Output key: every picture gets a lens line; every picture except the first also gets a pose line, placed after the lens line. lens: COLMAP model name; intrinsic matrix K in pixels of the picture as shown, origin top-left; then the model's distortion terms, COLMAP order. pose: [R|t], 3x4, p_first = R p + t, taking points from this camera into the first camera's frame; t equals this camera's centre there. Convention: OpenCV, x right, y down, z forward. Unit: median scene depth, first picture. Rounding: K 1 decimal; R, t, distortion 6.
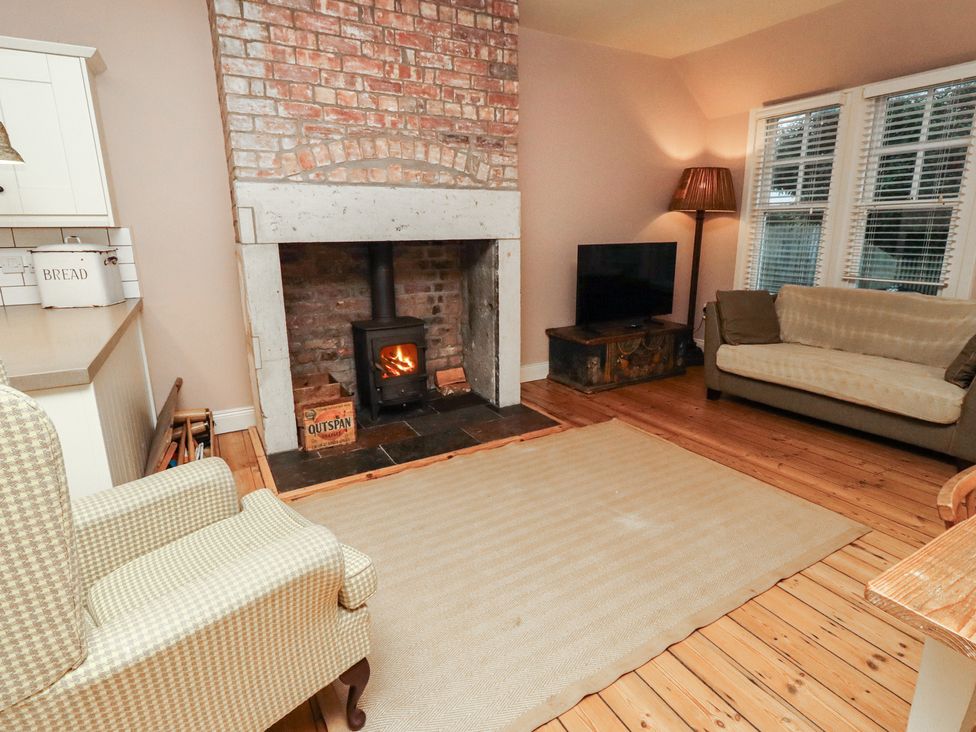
lens RADIAL K [[514.7, 0, 495.1], [0, 514.7, 347.7], [0, 0, 1]] dist [0.005108, -0.000514]
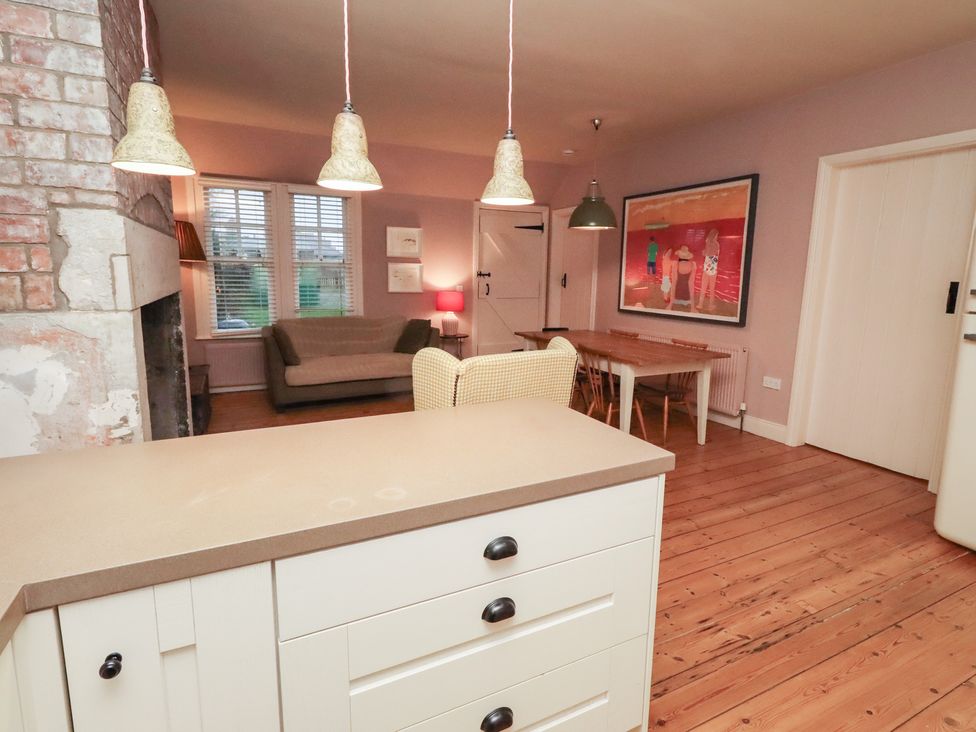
lens RADIAL K [[514.7, 0, 495.1], [0, 514.7, 347.7], [0, 0, 1]] dist [0.005108, -0.000514]
pose [[0.057092, -0.136254, 0.989027, -0.963389], [0.205585, 0.971017, 0.121905, -0.124590], [-0.976972, 0.196369, 0.083450, 0.451176]]
